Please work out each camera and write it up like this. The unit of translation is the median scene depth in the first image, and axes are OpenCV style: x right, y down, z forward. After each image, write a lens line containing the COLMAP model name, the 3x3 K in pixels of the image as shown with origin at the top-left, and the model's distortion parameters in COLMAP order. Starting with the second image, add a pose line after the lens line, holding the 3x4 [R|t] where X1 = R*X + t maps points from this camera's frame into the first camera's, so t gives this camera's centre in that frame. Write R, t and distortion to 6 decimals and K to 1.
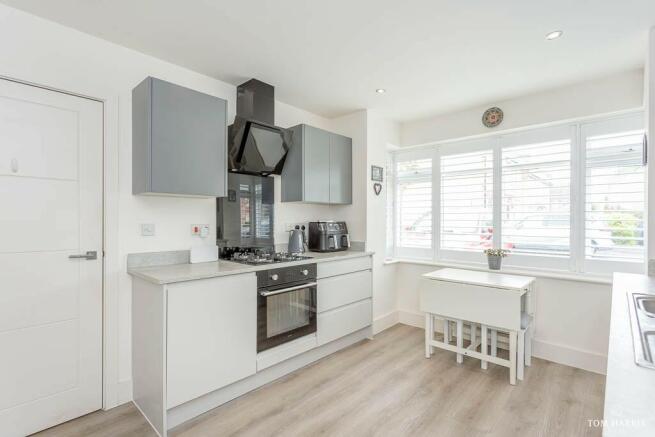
lens RADIAL K [[309.7, 0, 326.4], [0, 309.7, 221.3], [0, 0, 1]] dist [-0.006308, 0.000912]
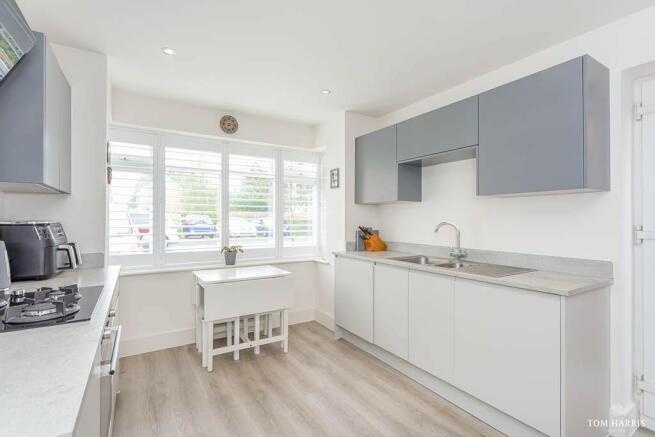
lens RADIAL K [[309.7, 0, 327.9], [0, 309.7, 217.0], [0, 0, 1]] dist [-0.006308, 0.000912]
pose [[0.263750, 0.005321, 0.964576, -0.474596], [0.005375, 0.999961, -0.006985, -0.003294], [-0.964576, 0.007027, 0.263711, 0.440068]]
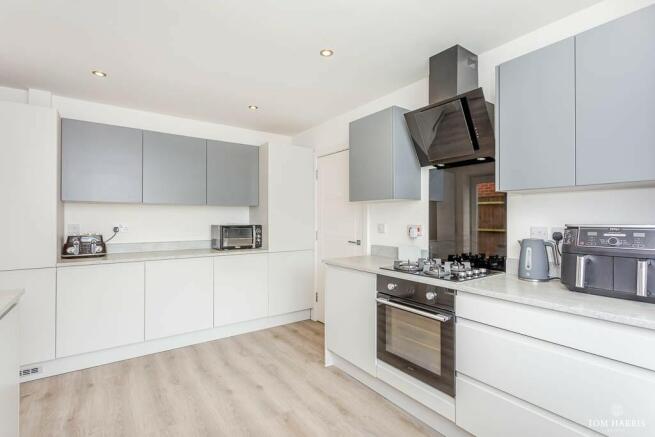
lens RADIAL K [[309.7, 0, 330.7], [0, 309.7, 217.5], [0, 0, 1]] dist [-0.006308, 0.000912]
pose [[-0.184693, -0.003828, -0.982789, 0.620673], [-0.006501, 0.999975, -0.002673, -0.010068], [0.982775, 0.005895, -0.184714, 0.843003]]
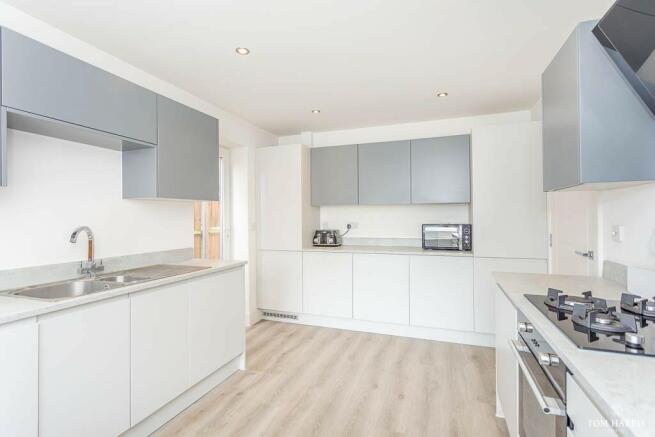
lens RADIAL K [[309.7, 0, 327.4], [0, 309.7, 217.6], [0, 0, 1]] dist [-0.006308, 0.000912]
pose [[-0.917803, 0.005857, -0.396994, 0.310410], [0.003694, 0.999974, 0.006212, -0.014476], [0.397020, 0.004235, -0.917800, 1.155873]]
